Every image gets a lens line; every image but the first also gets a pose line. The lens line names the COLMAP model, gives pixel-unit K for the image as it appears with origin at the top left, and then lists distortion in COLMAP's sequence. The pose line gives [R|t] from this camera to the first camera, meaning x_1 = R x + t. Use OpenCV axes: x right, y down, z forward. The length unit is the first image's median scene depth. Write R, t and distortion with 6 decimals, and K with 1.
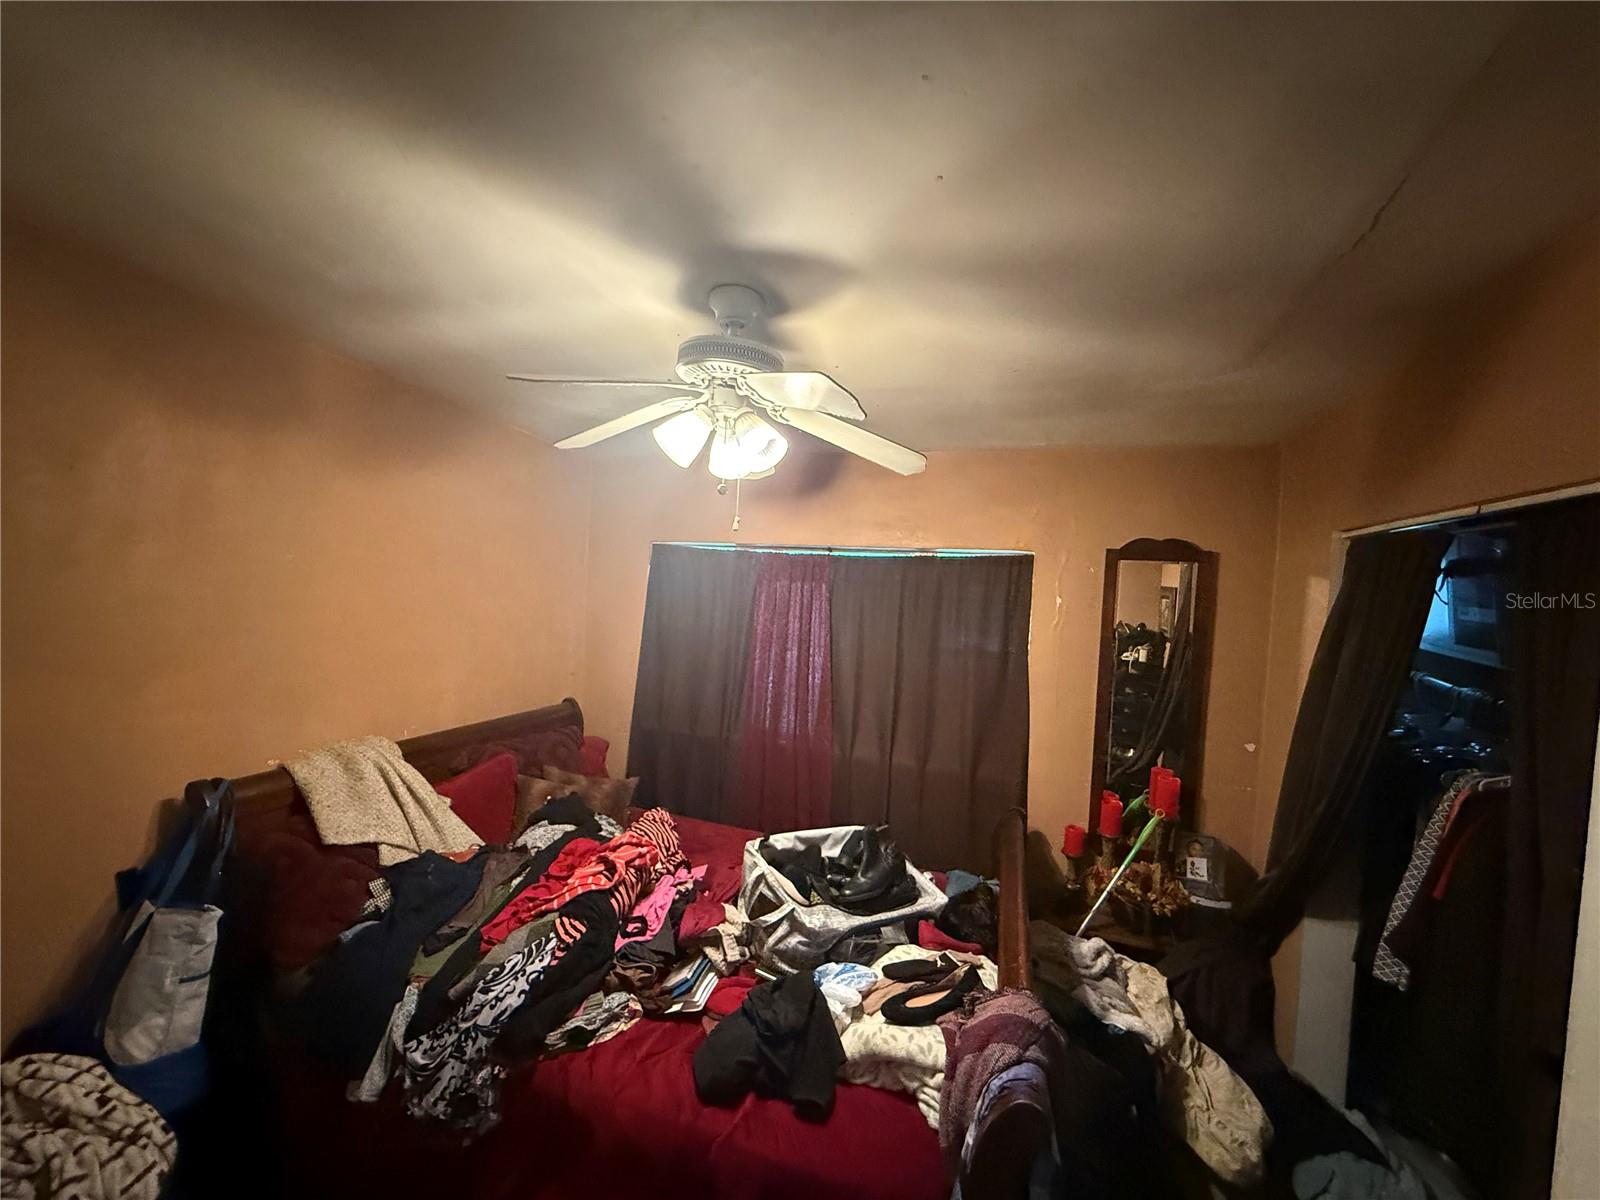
lens RADIAL K [[634.9, 0, 792.1], [0, 634.9, 602.1], [0, 0, 1]] dist [-0.001708, -0.000083]
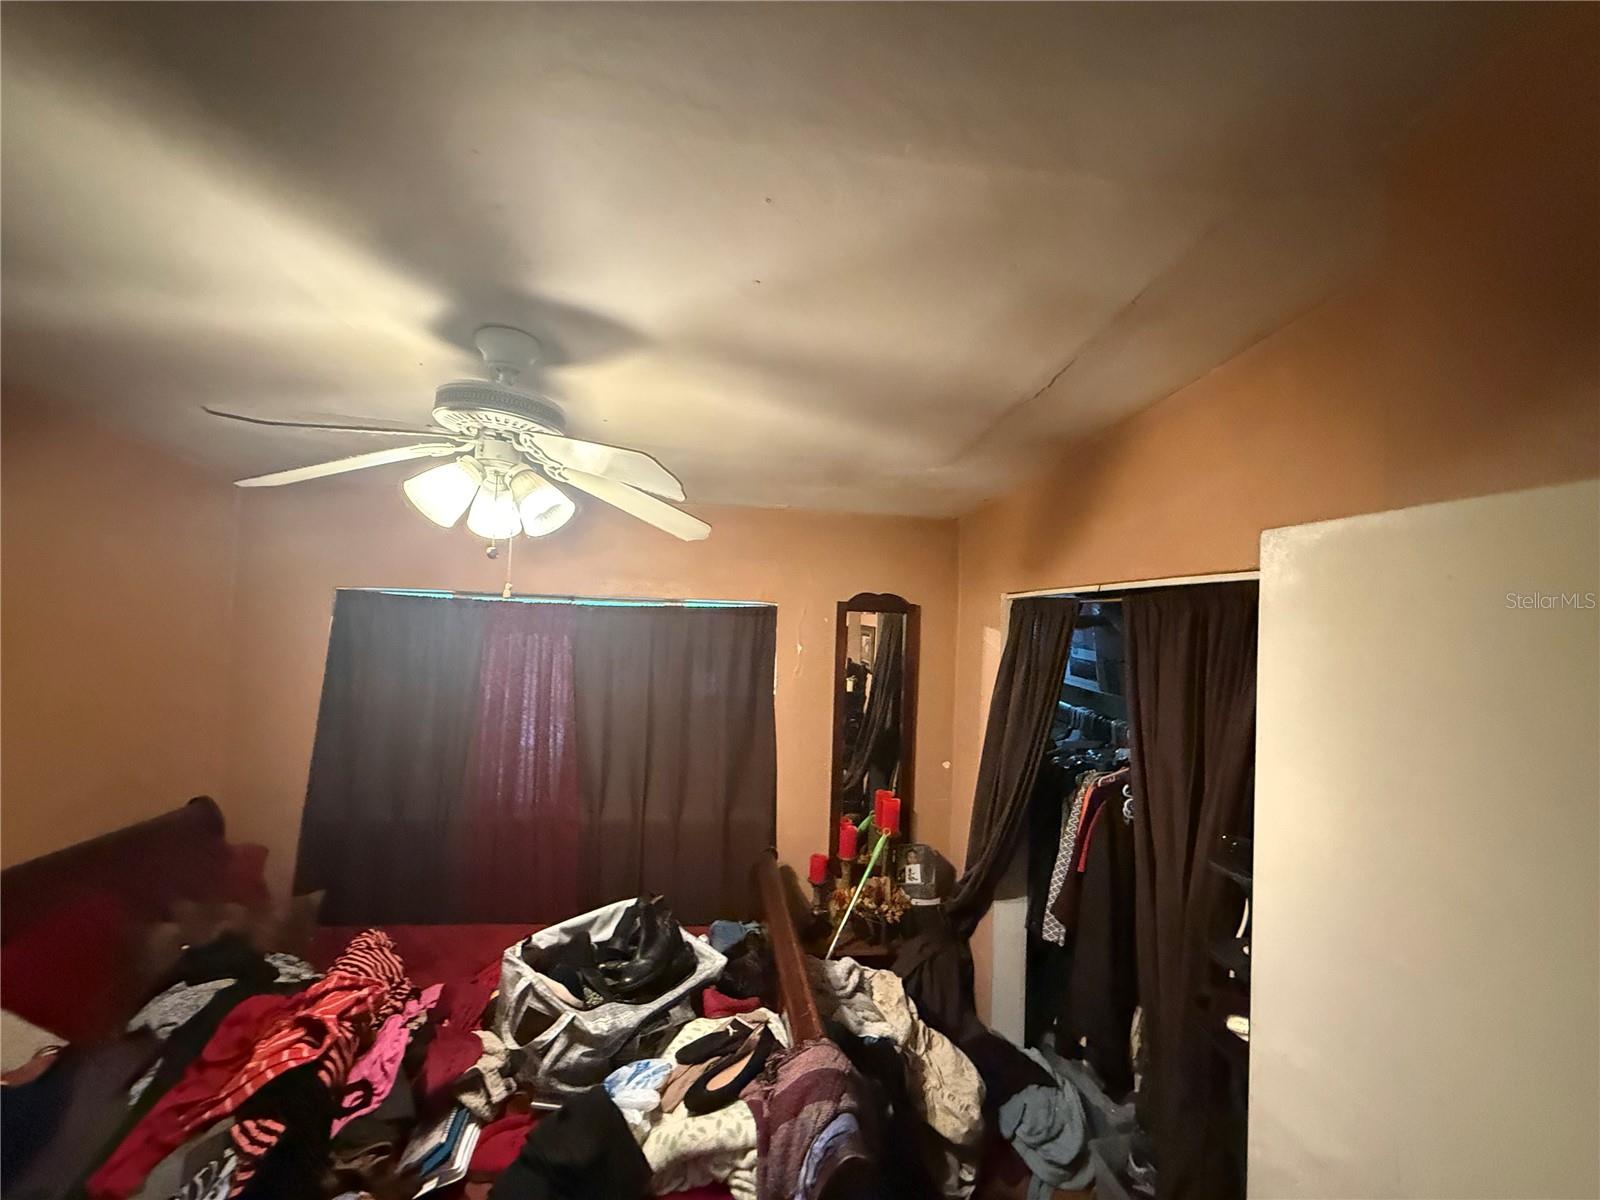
lens RADIAL K [[634.9, 0, 792.6], [0, 634.9, 602.1], [0, 0, 1]] dist [-0.001708, -0.000083]
pose [[0.895548, -0.004117, 0.444947, -0.106778], [0.023821, 0.998967, -0.038702, -0.055196], [-0.444328, 0.045259, 0.894720, 0.031511]]
